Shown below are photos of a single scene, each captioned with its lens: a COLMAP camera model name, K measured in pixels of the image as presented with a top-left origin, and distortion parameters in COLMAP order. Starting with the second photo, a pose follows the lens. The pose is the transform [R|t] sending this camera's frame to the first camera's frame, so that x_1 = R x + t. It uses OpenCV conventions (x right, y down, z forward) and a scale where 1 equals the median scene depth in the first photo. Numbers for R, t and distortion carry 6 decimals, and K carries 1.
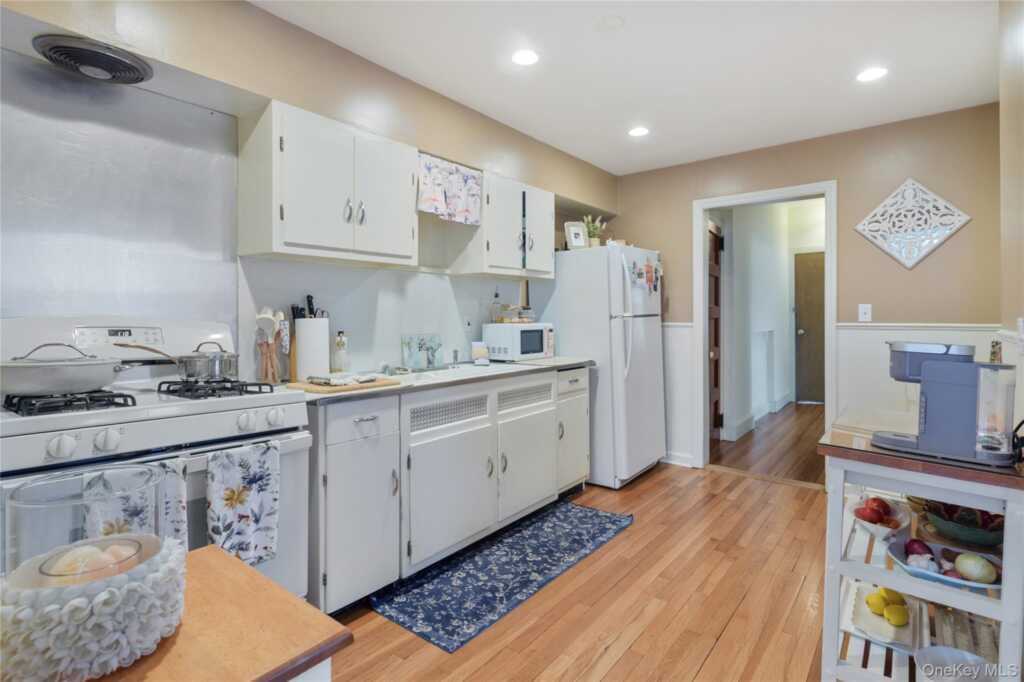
lens RADIAL K [[503.2, 0, 507.8], [0, 503.2, 330.6], [0, 0, 1]] dist [0.004566, -0.000225]
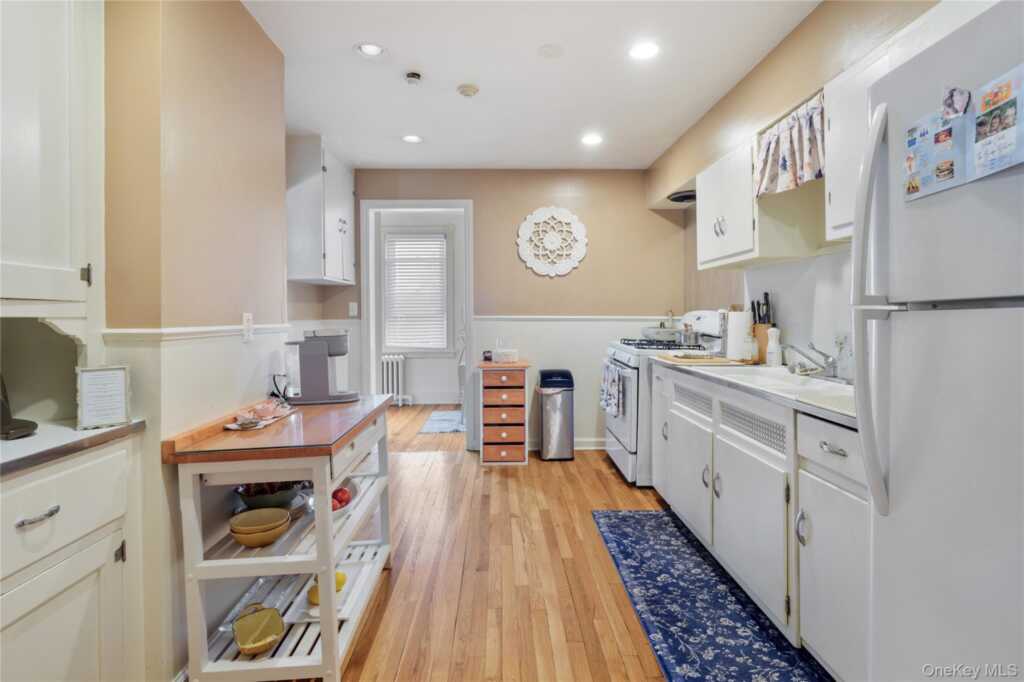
lens RADIAL K [[503.2, 0, 521.1], [0, 503.2, 317.5], [0, 0, 1]] dist [0.004566, -0.000225]
pose [[-0.748558, 0.007227, -0.663030, 0.879051], [-0.017034, 0.999401, 0.030126, -0.038009], [0.662851, 0.033845, -0.747986, 1.564666]]
